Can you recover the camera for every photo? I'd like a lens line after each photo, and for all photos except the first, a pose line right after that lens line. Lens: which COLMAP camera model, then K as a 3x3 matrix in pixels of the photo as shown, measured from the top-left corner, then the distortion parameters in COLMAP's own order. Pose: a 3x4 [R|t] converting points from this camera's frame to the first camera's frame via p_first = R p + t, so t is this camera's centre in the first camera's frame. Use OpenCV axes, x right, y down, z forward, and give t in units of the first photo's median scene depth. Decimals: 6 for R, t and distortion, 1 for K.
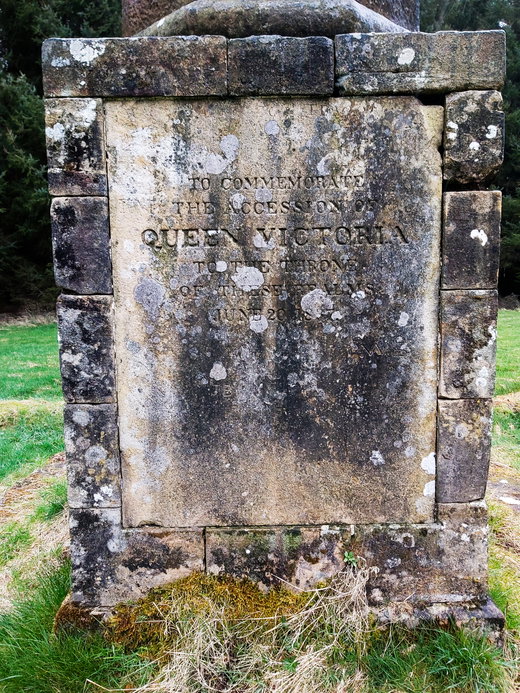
lens RADIAL K [[510.7, 0, 258.6], [0, 510.7, 344.4], [0, 0, 1]] dist [0.027252, -0.000586]
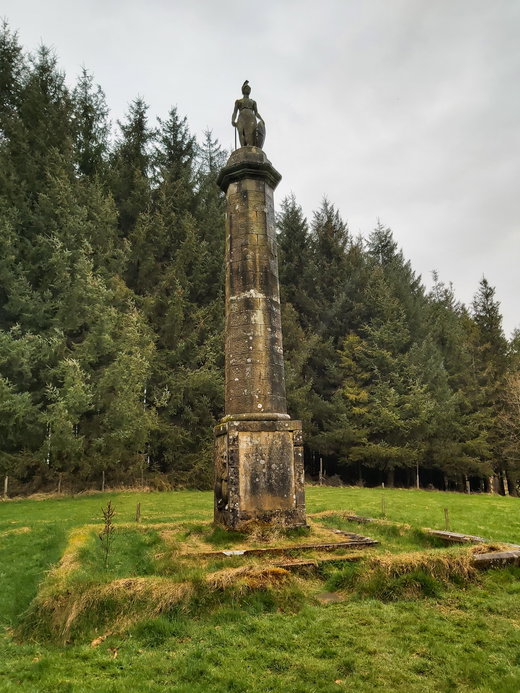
lens RADIAL K [[510.7, 0, 261.7], [0, 510.7, 347.5], [0, 0, 1]] dist [0.027252, -0.000586]
pose [[0.953539, 0.055362, 0.296140, -1.745121], [0.043226, 0.947659, -0.316344, 0.449858], [-0.298153, 0.314448, 0.901237, -4.414365]]
